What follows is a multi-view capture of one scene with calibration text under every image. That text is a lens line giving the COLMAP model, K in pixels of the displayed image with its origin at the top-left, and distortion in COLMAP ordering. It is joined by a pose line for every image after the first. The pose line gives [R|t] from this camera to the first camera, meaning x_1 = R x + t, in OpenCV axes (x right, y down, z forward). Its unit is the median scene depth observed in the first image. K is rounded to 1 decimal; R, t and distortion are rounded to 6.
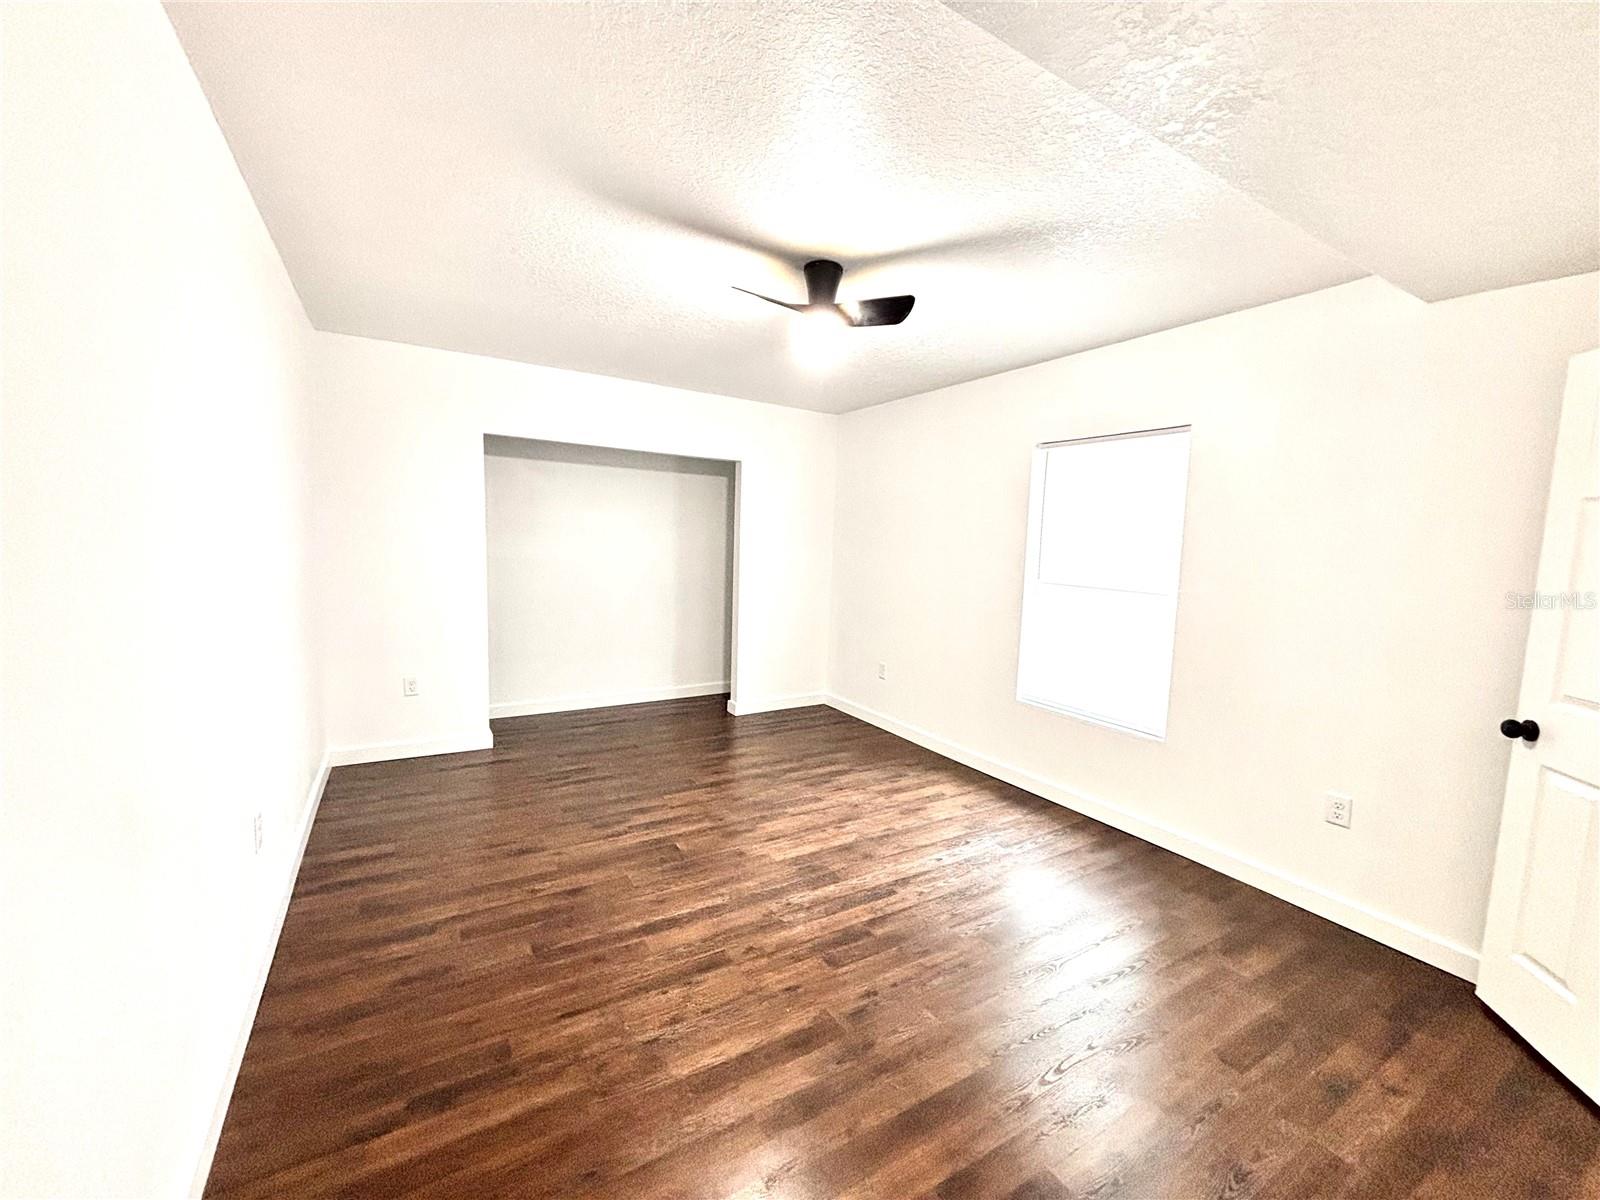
lens RADIAL K [[645.7, 0, 797.6], [0, 645.7, 596.9], [0, 0, 1]] dist [0.000573, -0.000646]
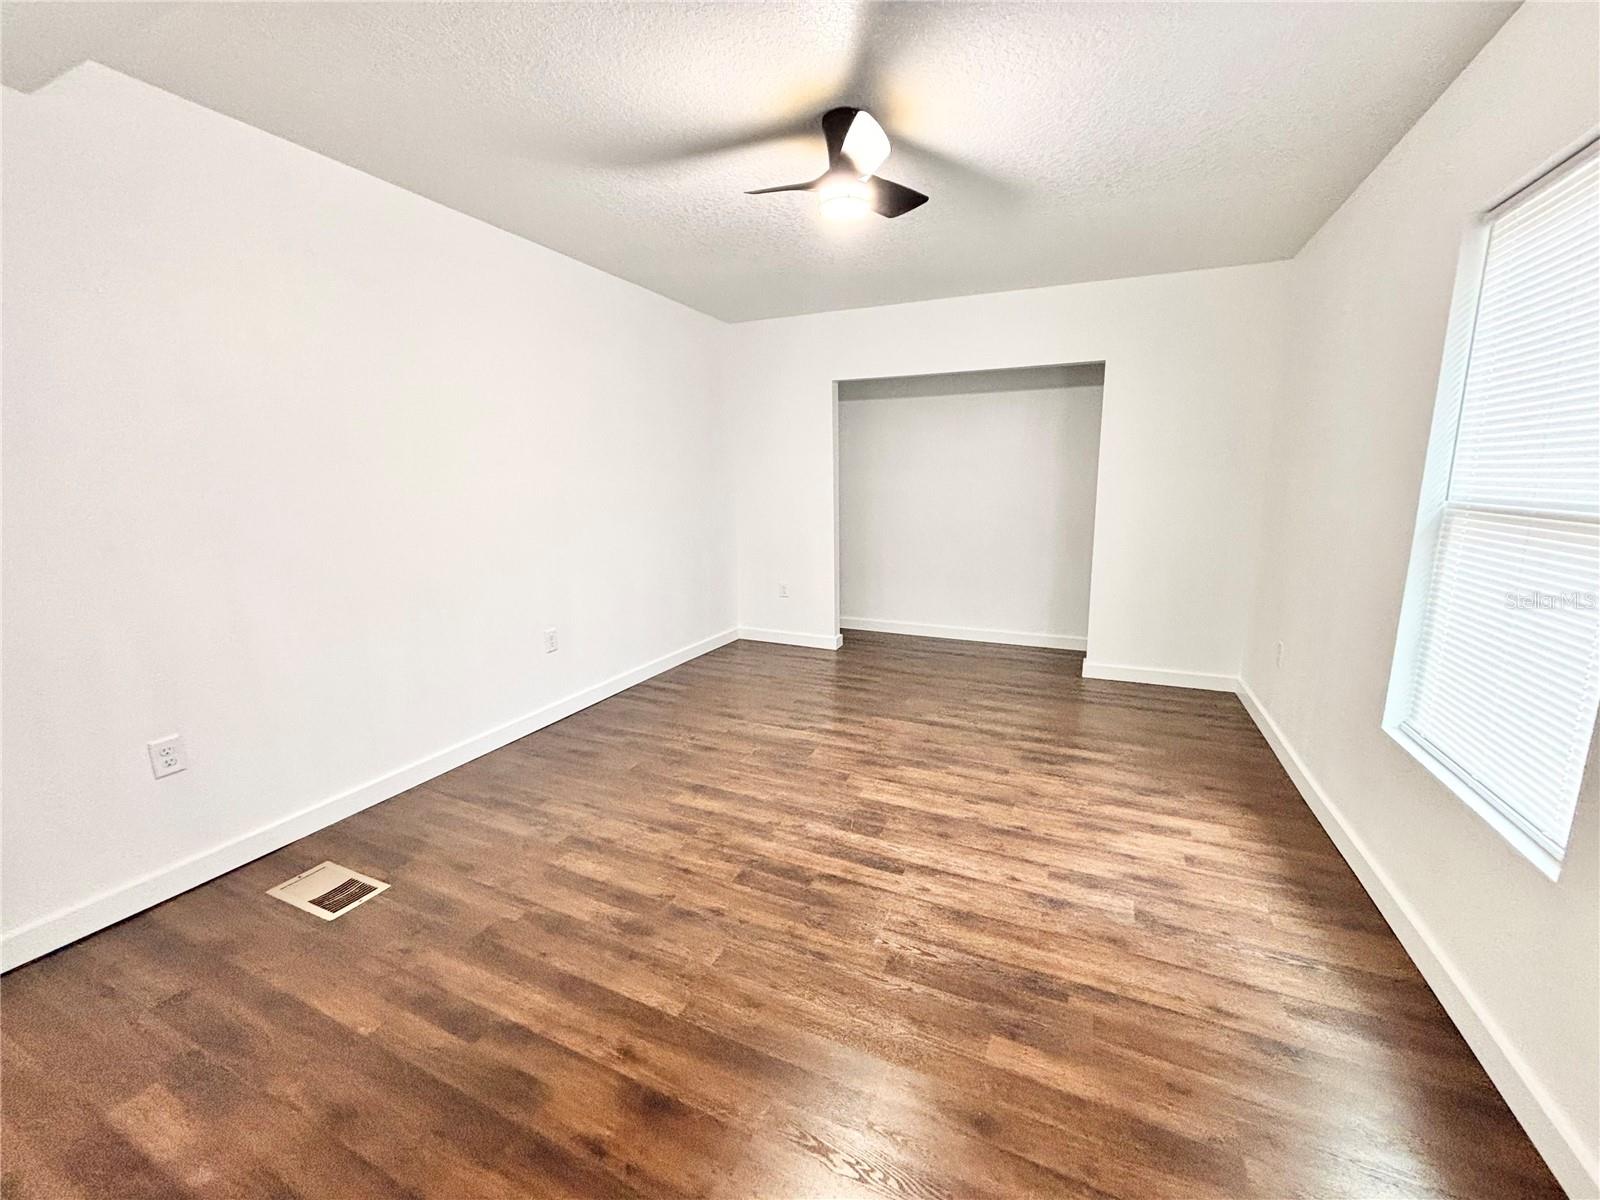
lens RADIAL K [[645.7, 0, 797.6], [0, 645.7, 596.9], [0, 0, 1]] dist [0.000573, -0.000646]
pose [[0.569687, 0.115400, -0.813720, 0.579026], [-0.055096, 0.993228, 0.102285, 0.025788], [0.820013, -0.013438, 0.572187, 0.350006]]
